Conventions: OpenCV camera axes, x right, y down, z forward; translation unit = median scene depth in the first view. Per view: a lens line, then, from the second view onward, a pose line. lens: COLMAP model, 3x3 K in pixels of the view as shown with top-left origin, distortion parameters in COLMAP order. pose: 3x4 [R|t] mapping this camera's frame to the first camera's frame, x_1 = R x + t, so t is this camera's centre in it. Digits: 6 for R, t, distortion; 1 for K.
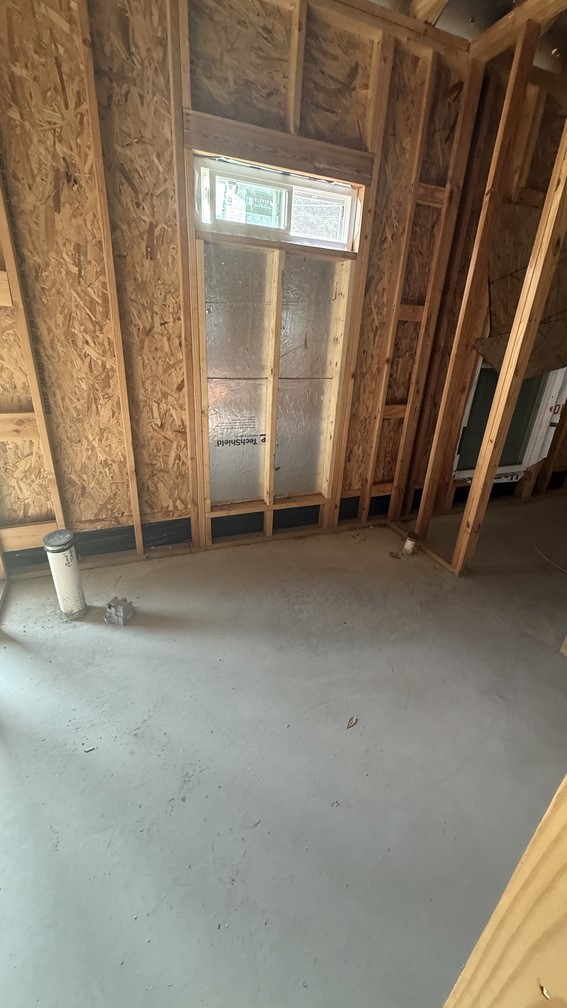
lens RADIAL K [[401.8, 0, 282.7], [0, 401.8, 502.6], [0, 0, 1]] dist [0.001357, -0.000166]
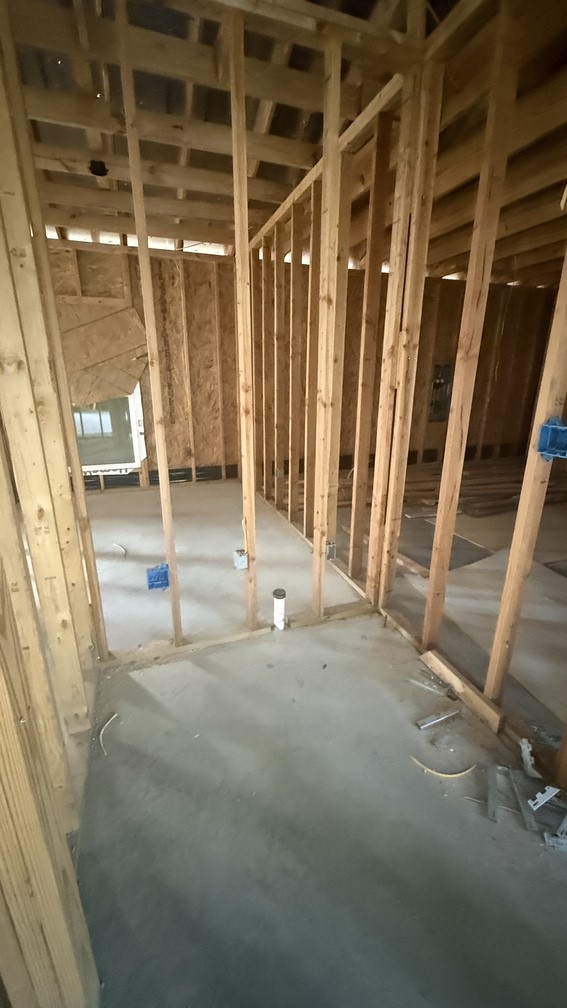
lens RADIAL K [[401.8, 0, 282.7], [0, 401.8, 502.6], [0, 0, 1]] dist [0.001357, -0.000166]
pose [[0.998186, -0.036086, -0.048185, 1.250967], [0.030031, 0.992203, -0.120962, 0.247001], [0.052174, 0.119296, 0.991487, -0.388043]]
